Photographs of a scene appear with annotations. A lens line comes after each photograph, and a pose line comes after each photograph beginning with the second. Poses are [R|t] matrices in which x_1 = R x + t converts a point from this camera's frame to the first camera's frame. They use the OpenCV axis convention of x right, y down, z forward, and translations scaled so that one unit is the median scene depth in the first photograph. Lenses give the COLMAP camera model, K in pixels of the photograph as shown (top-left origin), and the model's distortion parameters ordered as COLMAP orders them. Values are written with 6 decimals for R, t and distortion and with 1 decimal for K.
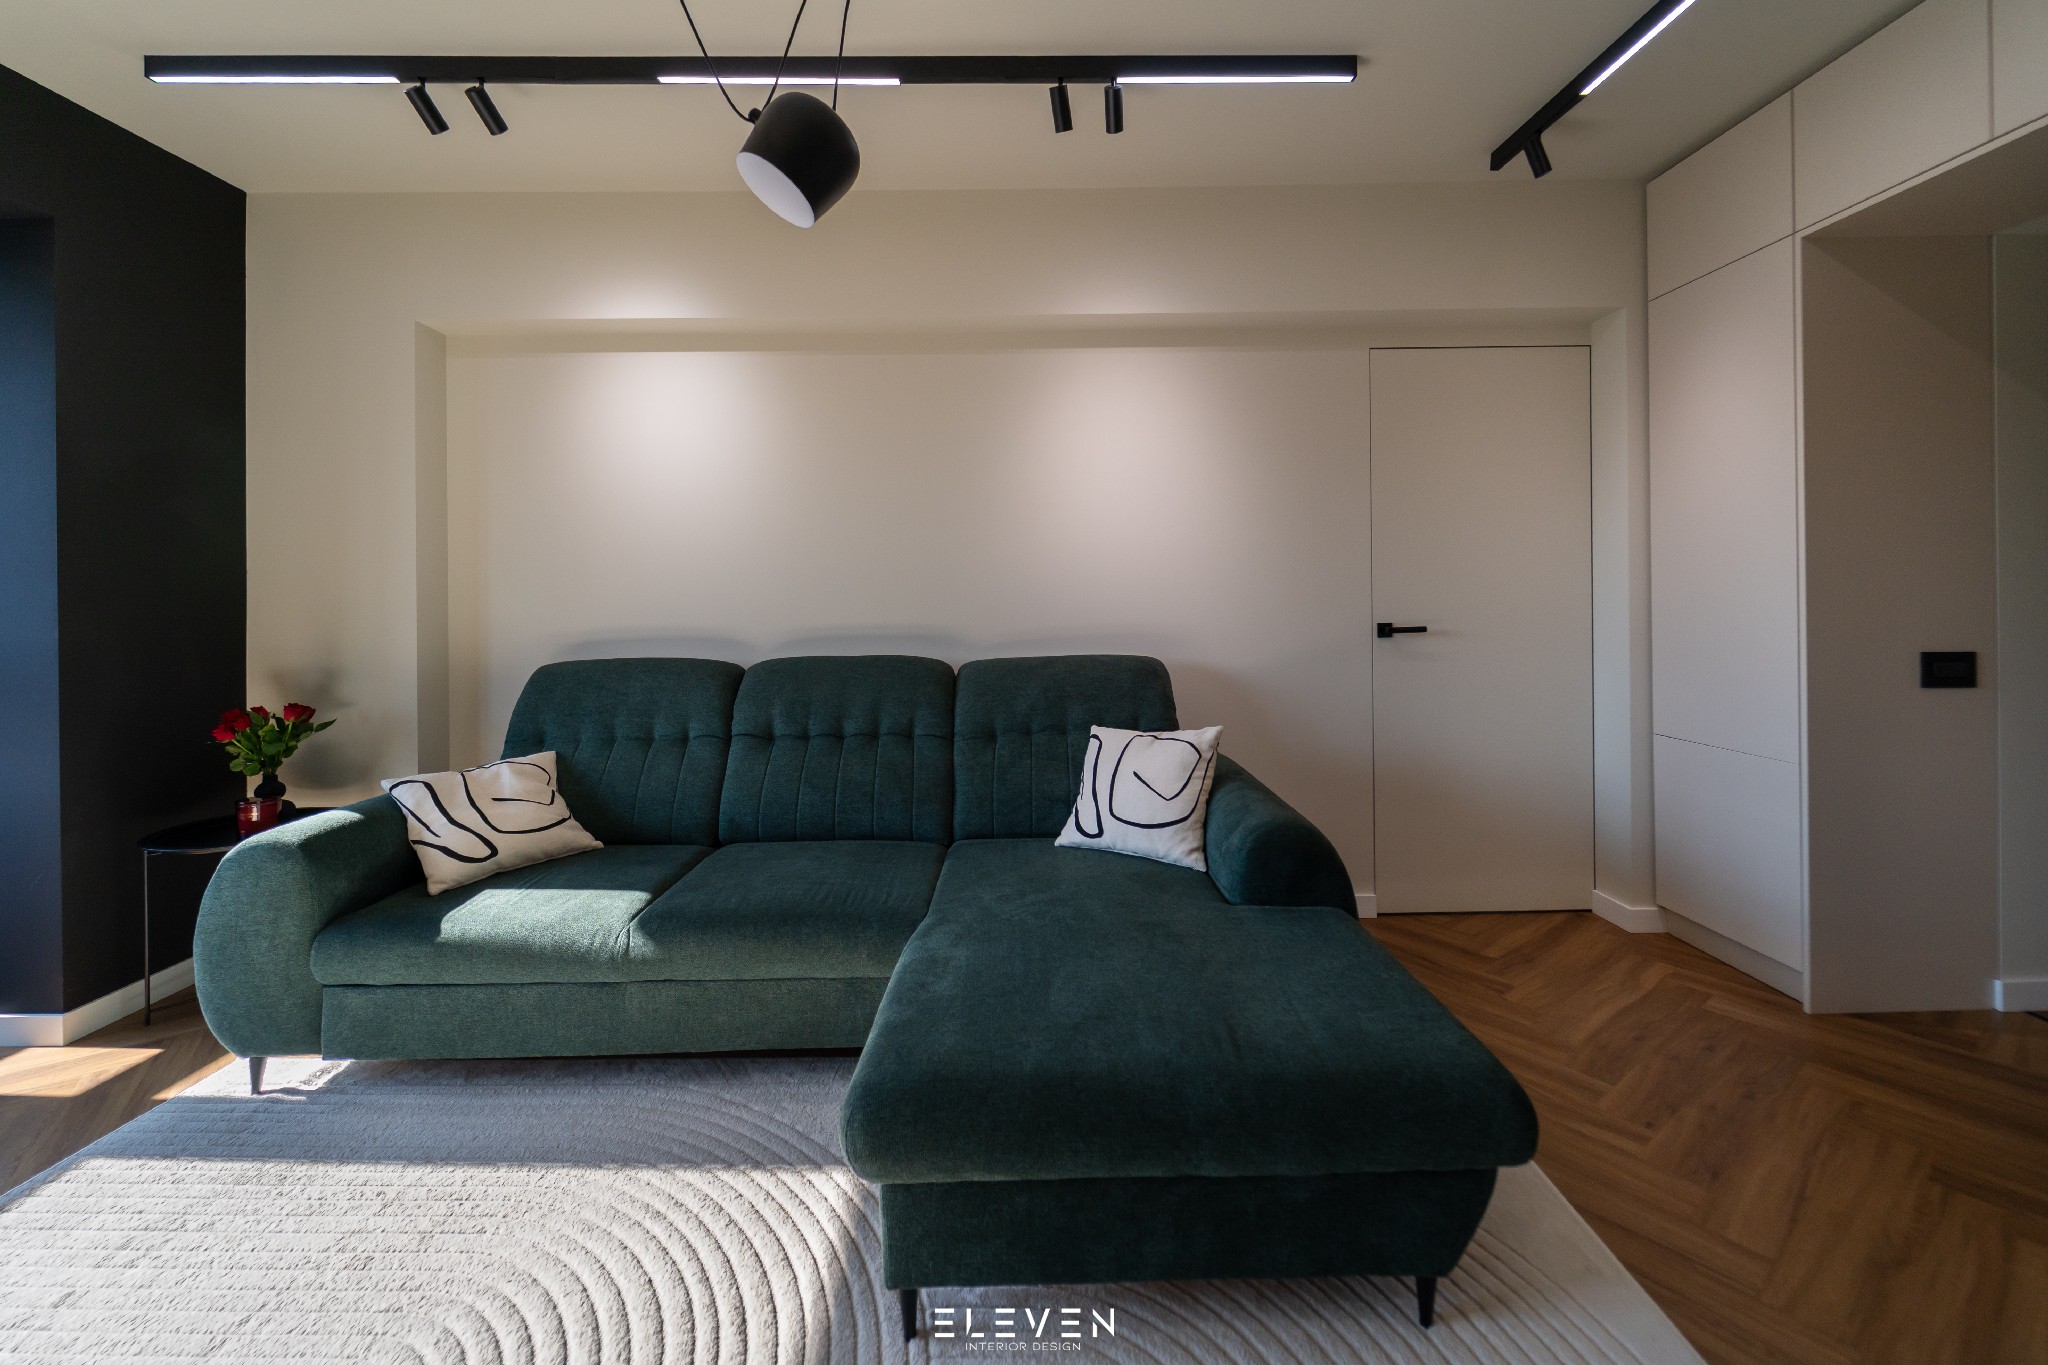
lens RADIAL K [[822.3, 0, 1026.3], [0, 822.3, 595.9], [0, 0, 1]] dist [-0.000917, 0.000106]
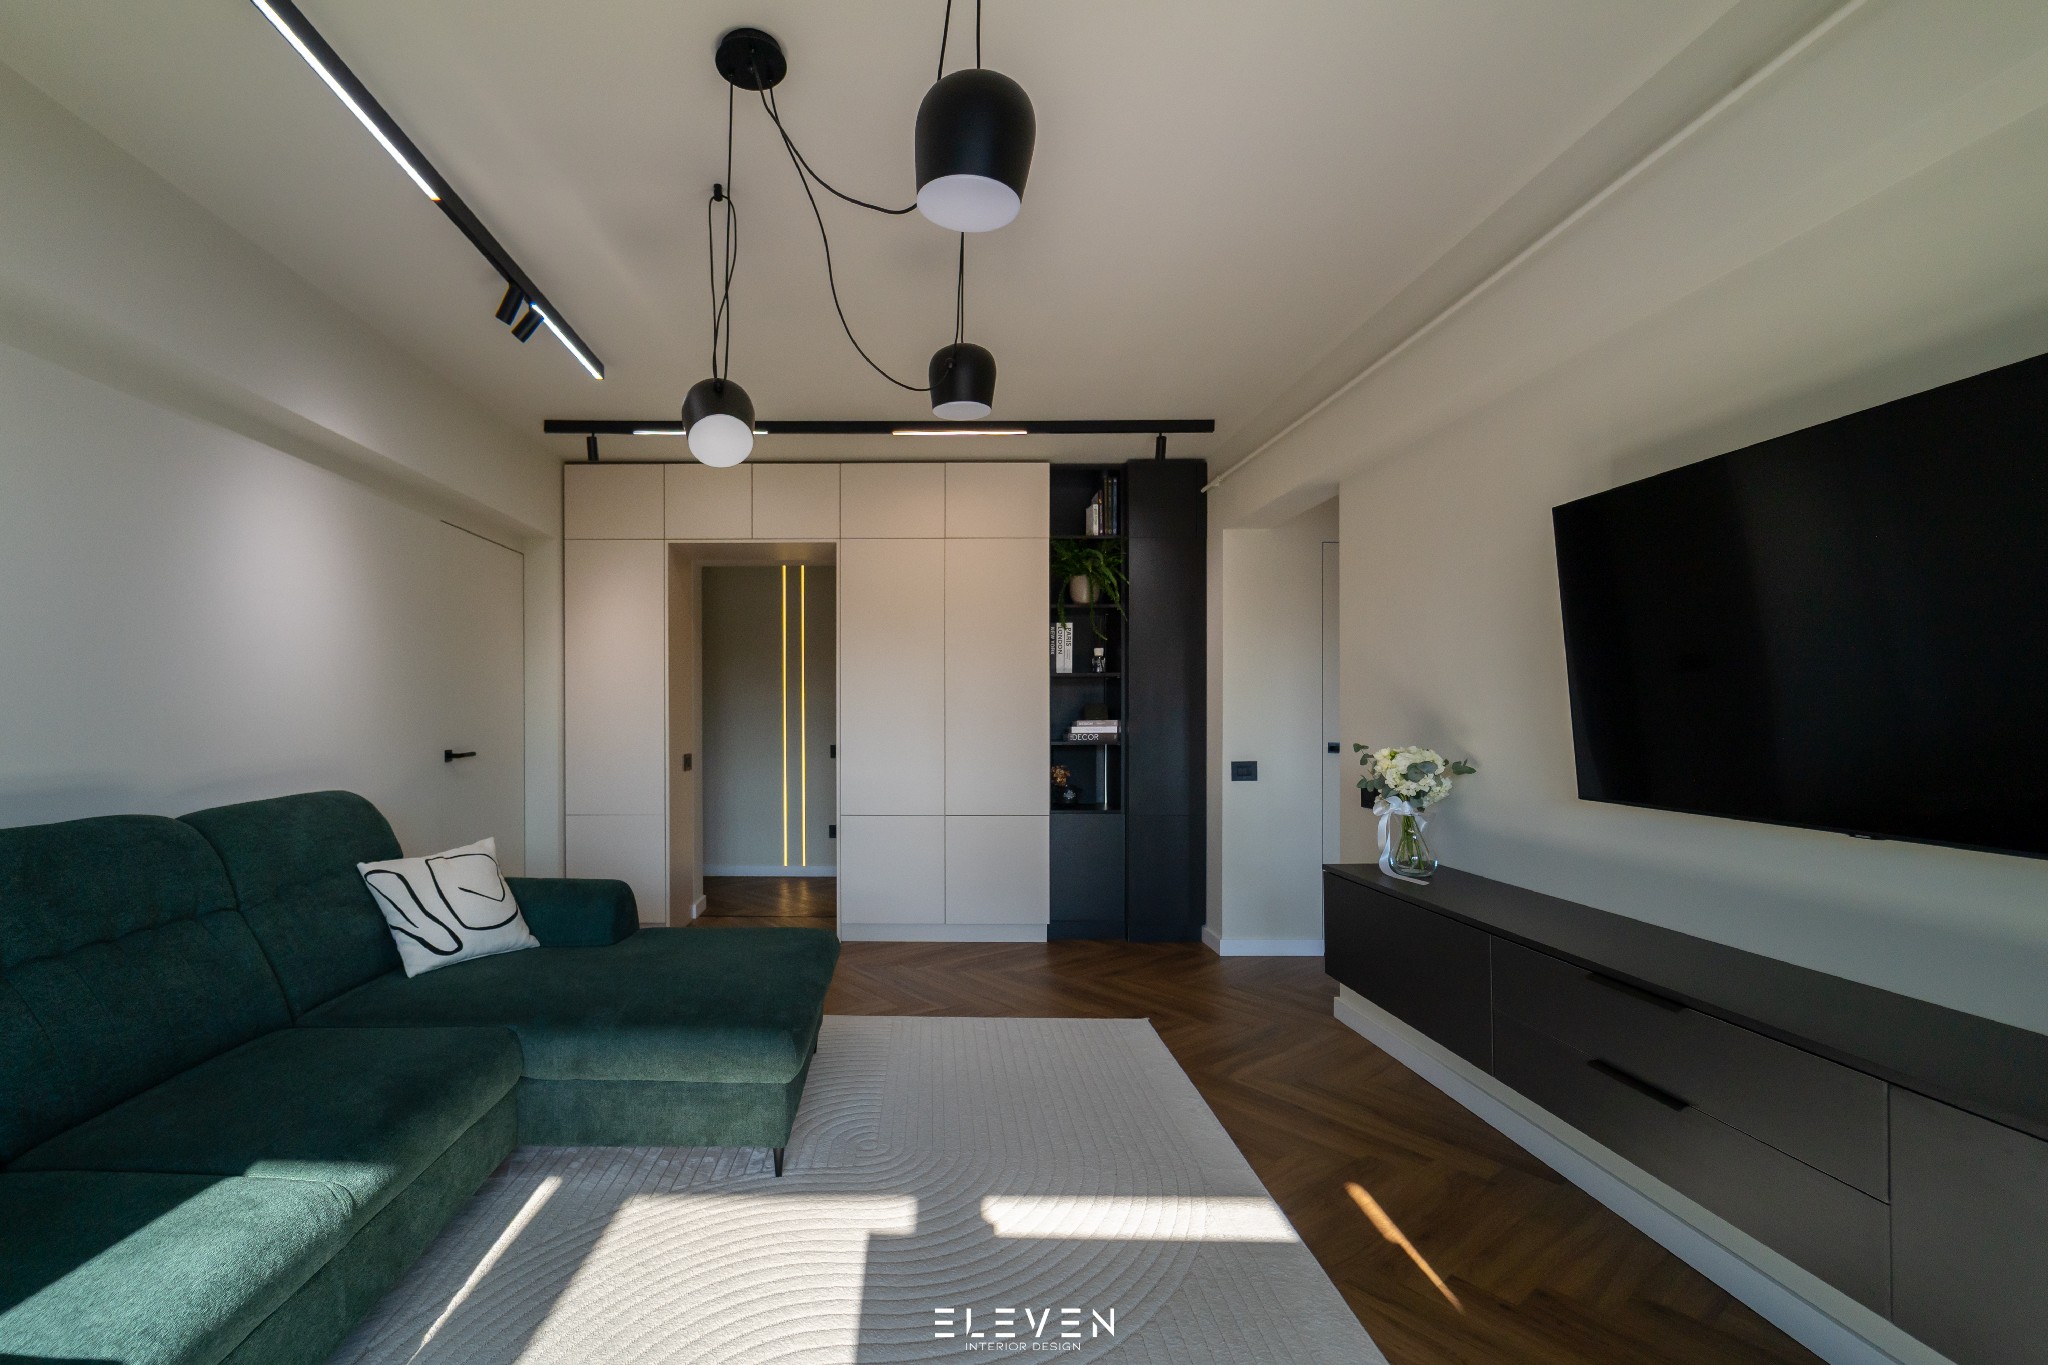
lens RADIAL K [[898.0, 0, 875.6], [0, 898.0, 734.0], [0, 0, 1]] dist [-0.000114, 0.000298]
pose [[0.033662, -0.010400, 0.999379, -1.053797], [-0.001973, 0.999943, 0.010473, -0.007290], [-0.999431, -0.002324, 0.033640, 0.396496]]
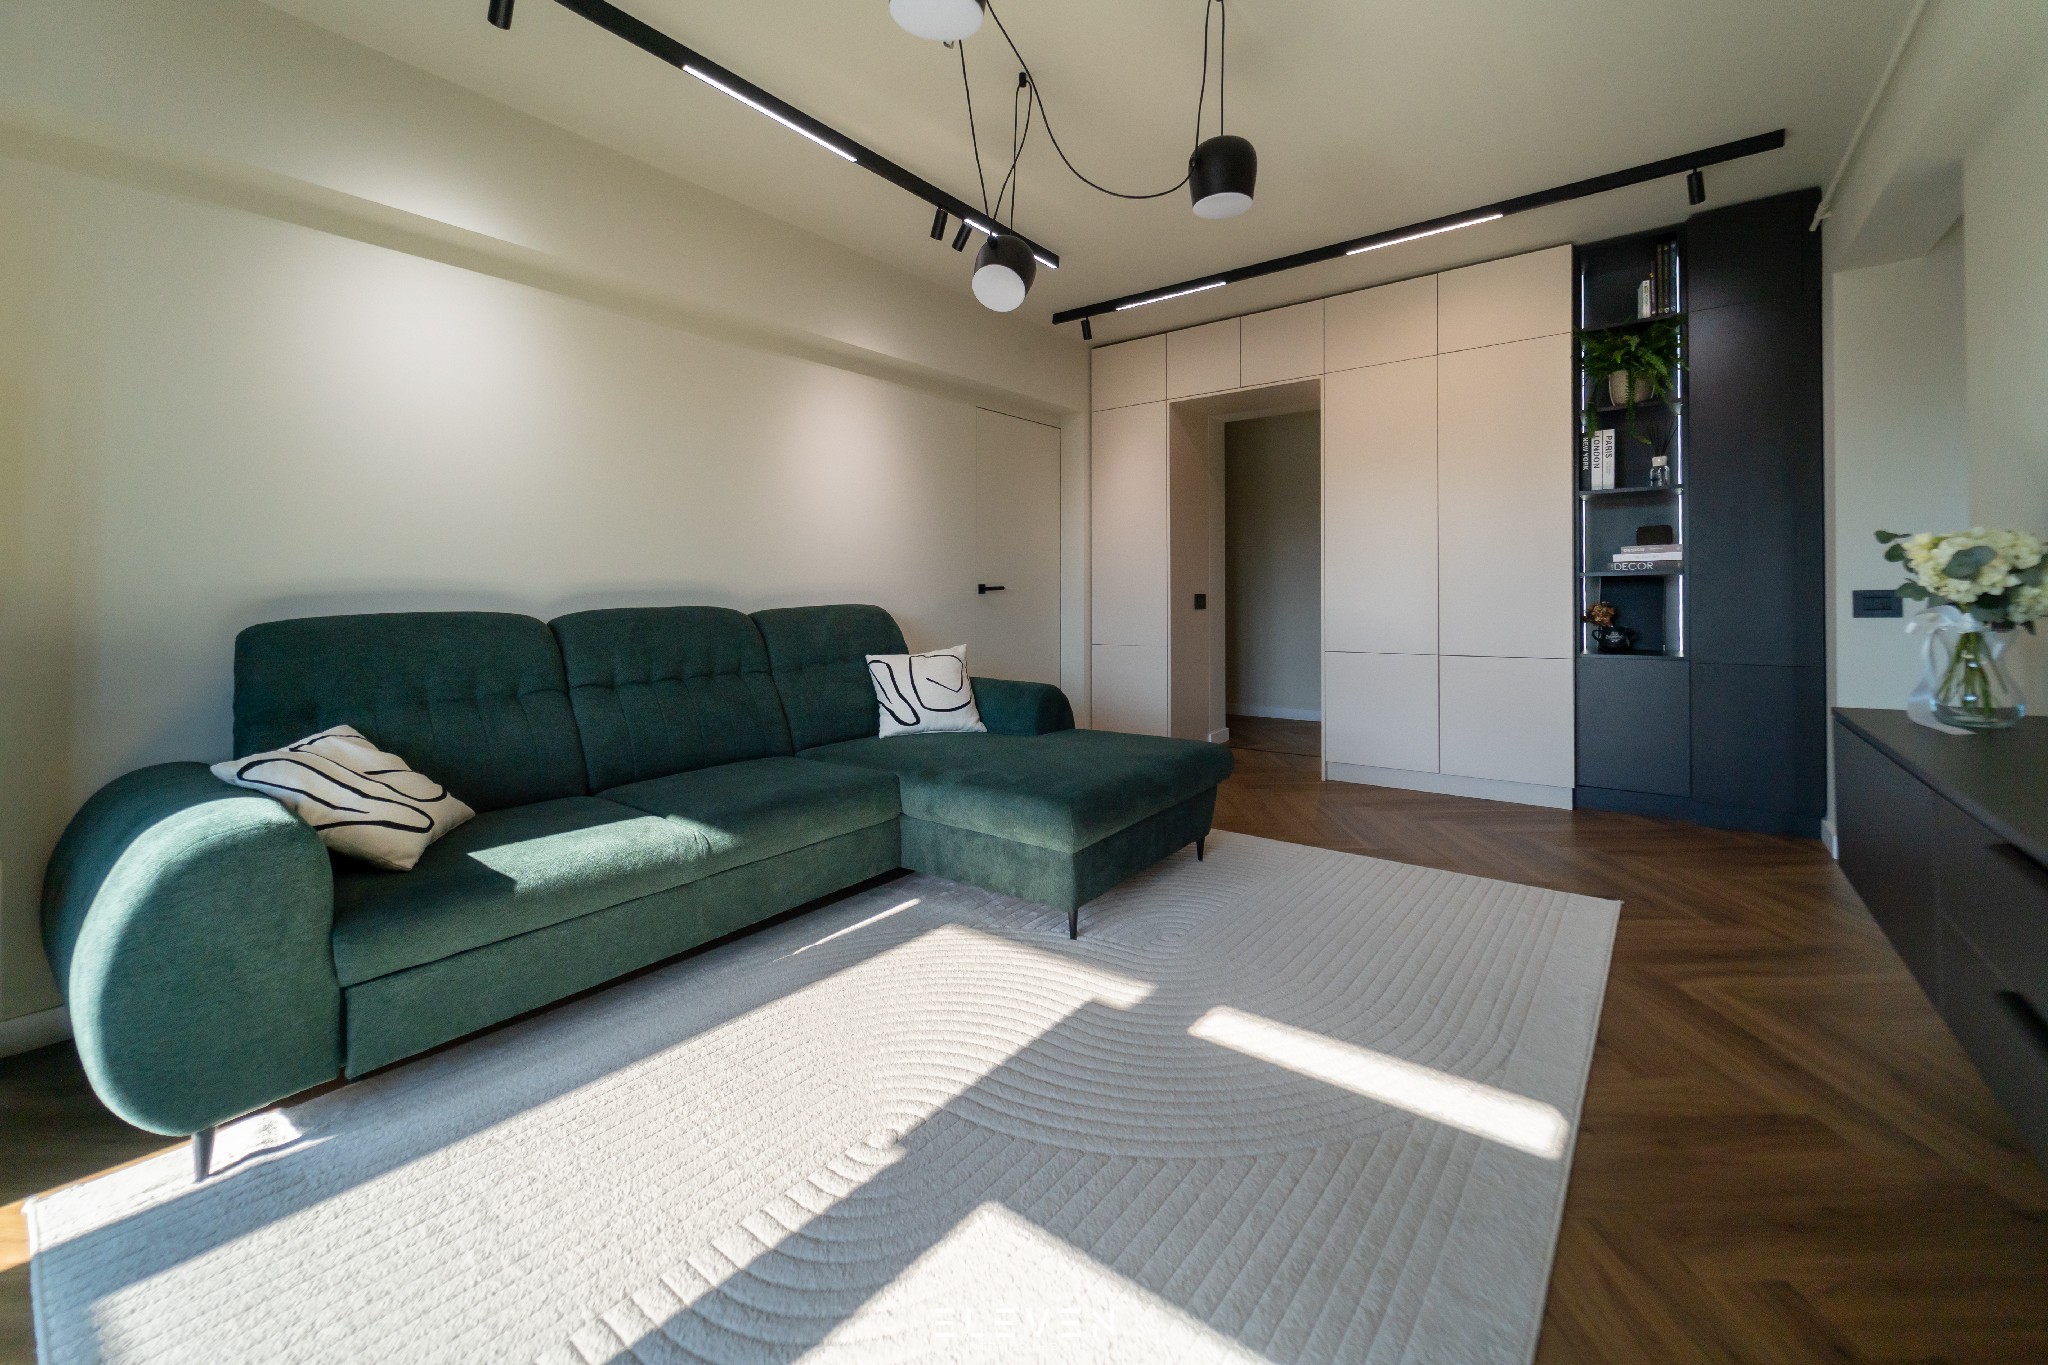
lens RADIAL K [[822.3, 0, 1026.3], [0, 822.3, 595.9], [0, 0, 1]] dist [-0.000917, 0.000106]
pose [[0.611732, 0.002431, 0.791061, -0.905975], [0.001566, 0.999990, -0.004284, 0.074759], [-0.791064, 0.003859, 0.611722, -0.028343]]
